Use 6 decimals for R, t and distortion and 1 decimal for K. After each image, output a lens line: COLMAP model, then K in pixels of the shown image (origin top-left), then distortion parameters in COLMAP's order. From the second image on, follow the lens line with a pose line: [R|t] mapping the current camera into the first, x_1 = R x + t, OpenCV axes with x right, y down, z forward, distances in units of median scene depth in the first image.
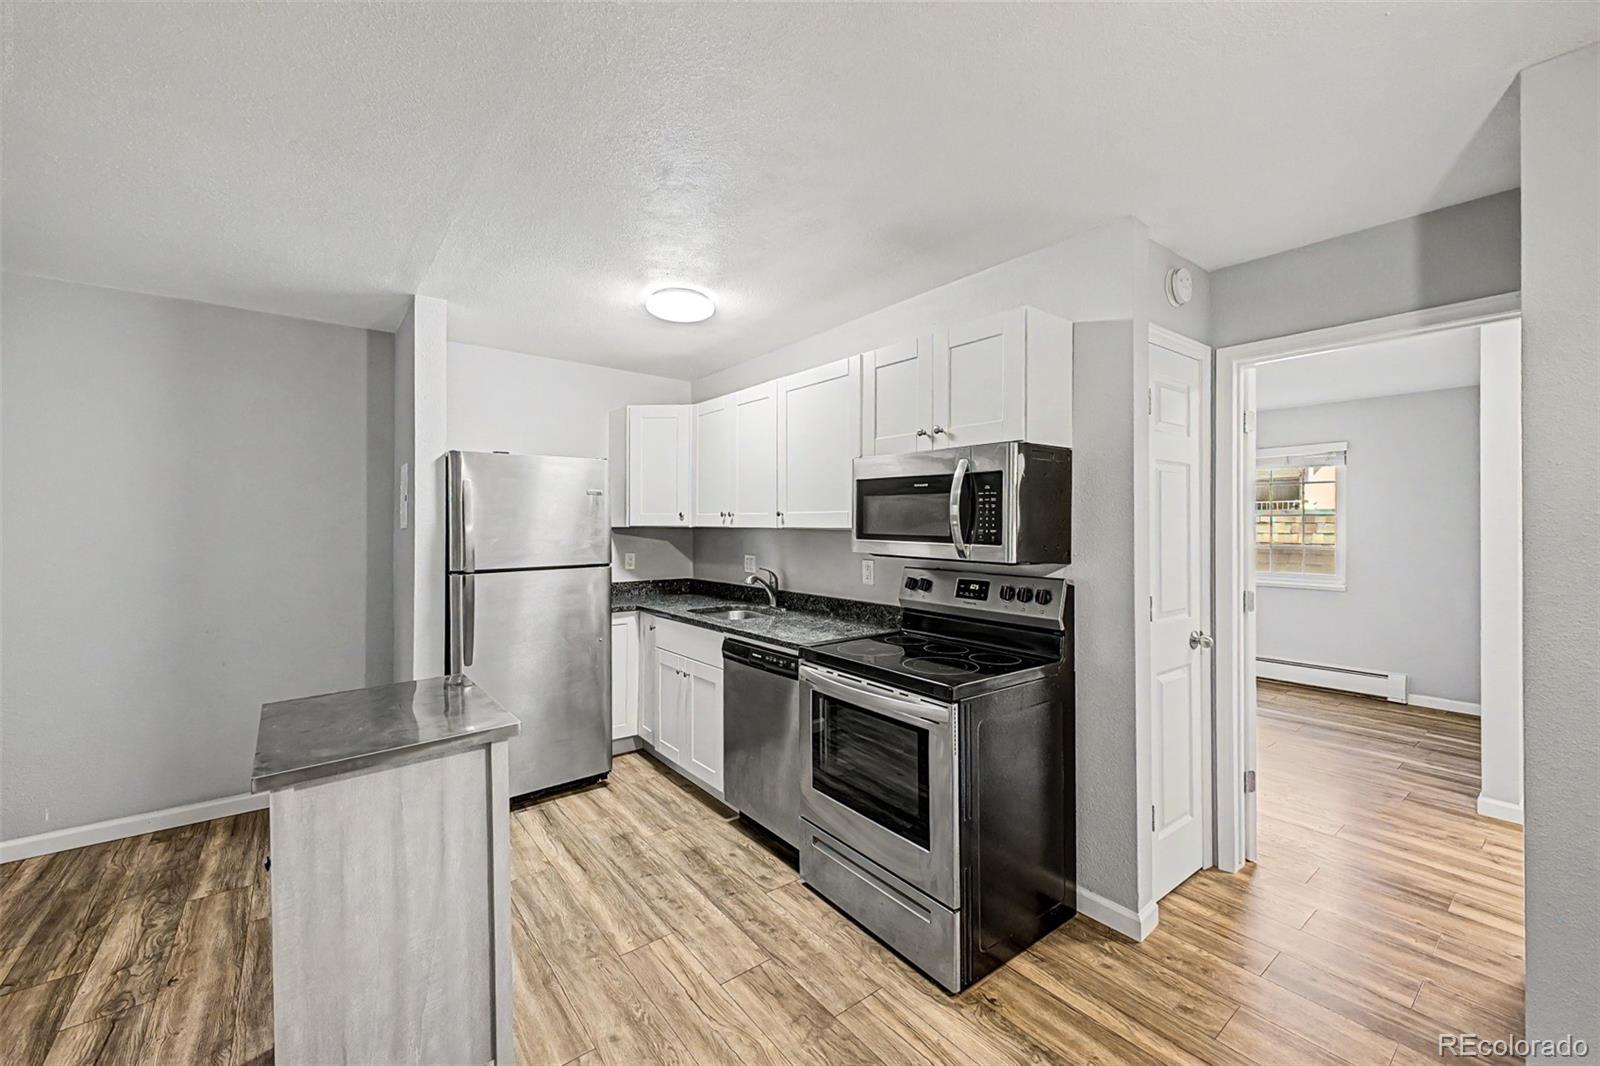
lens RADIAL K [[628.8, 0, 801.4], [0, 628.8, 525.5], [0, 0, 1]] dist [0.017853, -0.005841]
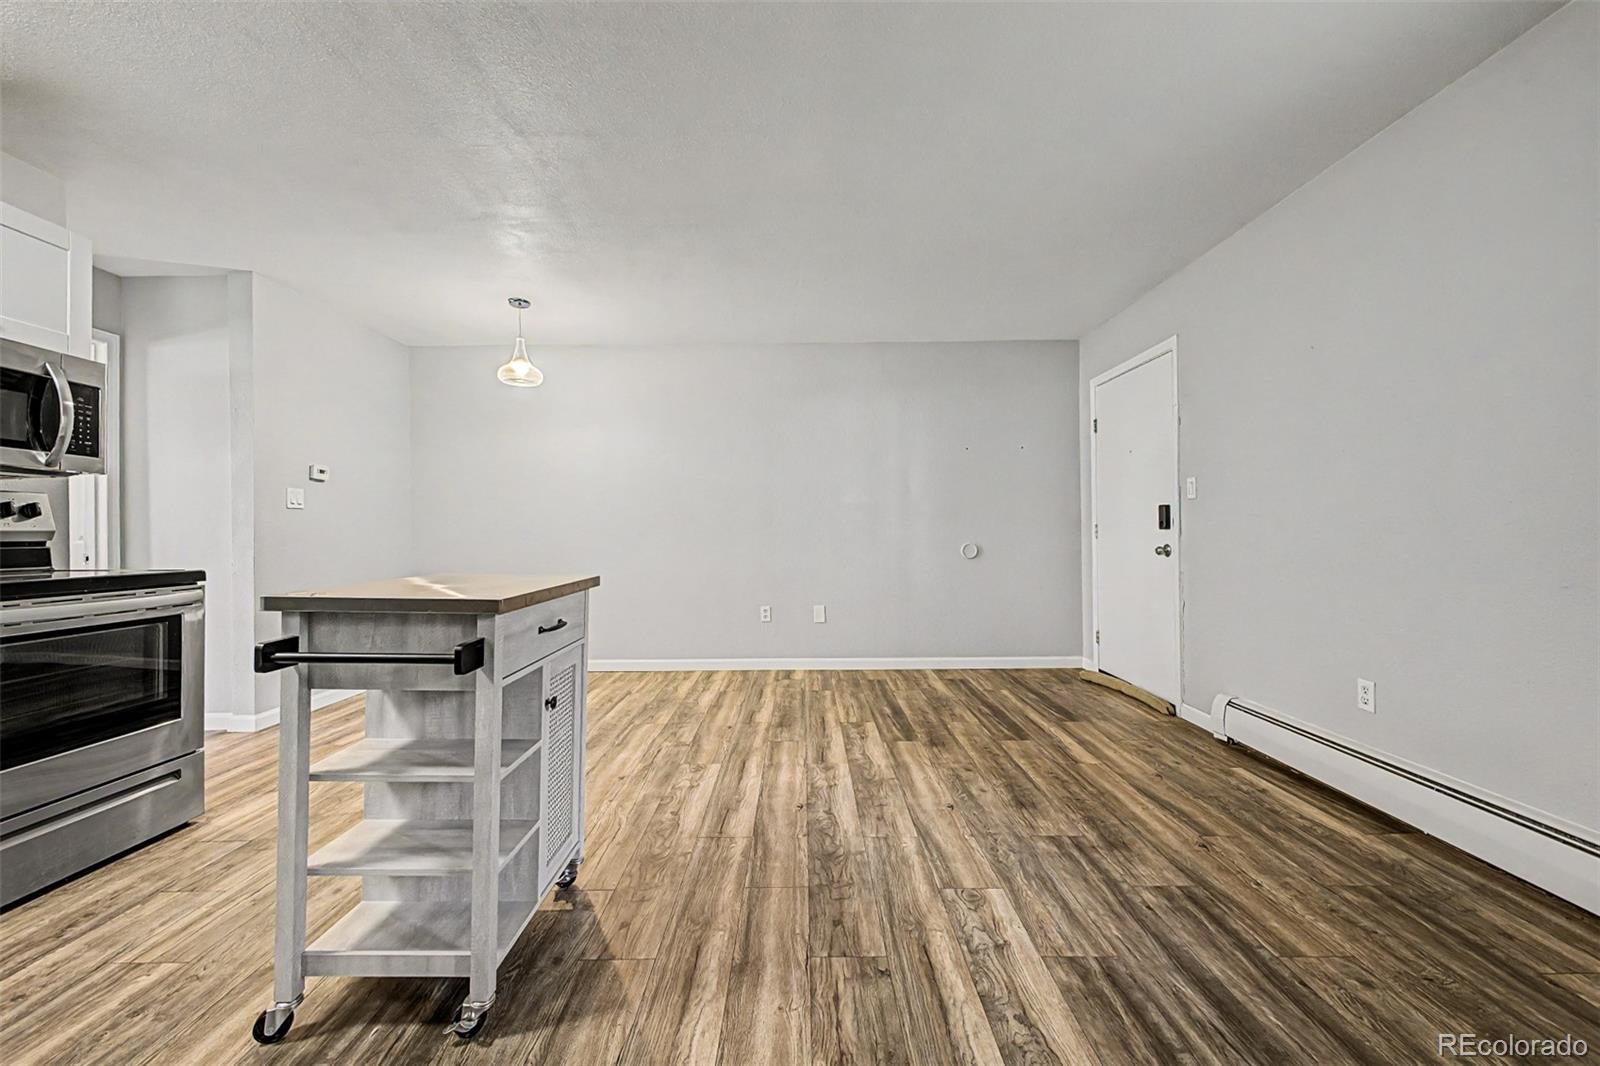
lens RADIAL K [[640.4, 0, 803.5], [0, 640.4, 530.5], [0, 0, 1]] dist [0.023560, -0.009341]
pose [[-0.786746, 0.005728, 0.617251, -0.942467], [0.006875, 0.999976, -0.000518, 0.118252], [-0.617239, 0.003836, -0.786766, 0.808687]]
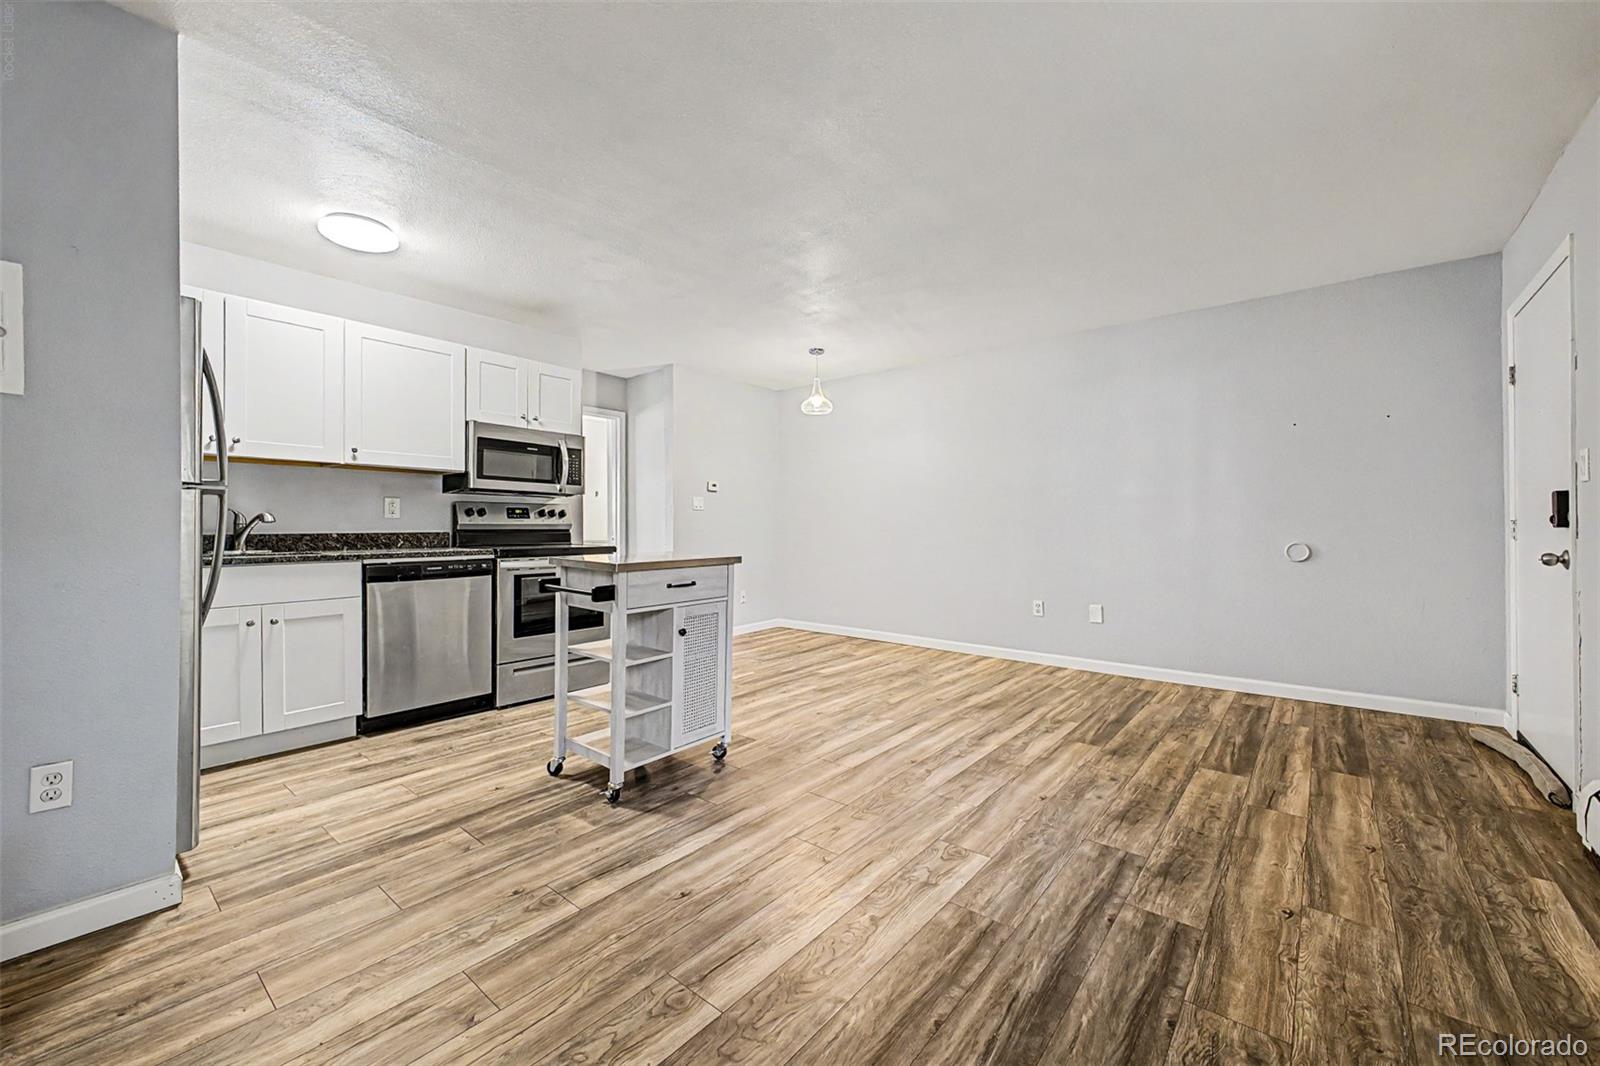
lens RADIAL K [[633.9, 0, 800.8], [0, 633.9, 523.7], [0, 0, 1]] dist [0.020820, -0.006202]
pose [[-0.210328, 0.003420, 0.977625, -1.333613], [0.001009, 0.999994, -0.003281, 0.116931], [-0.977630, 0.000296, -0.210330, 0.525873]]
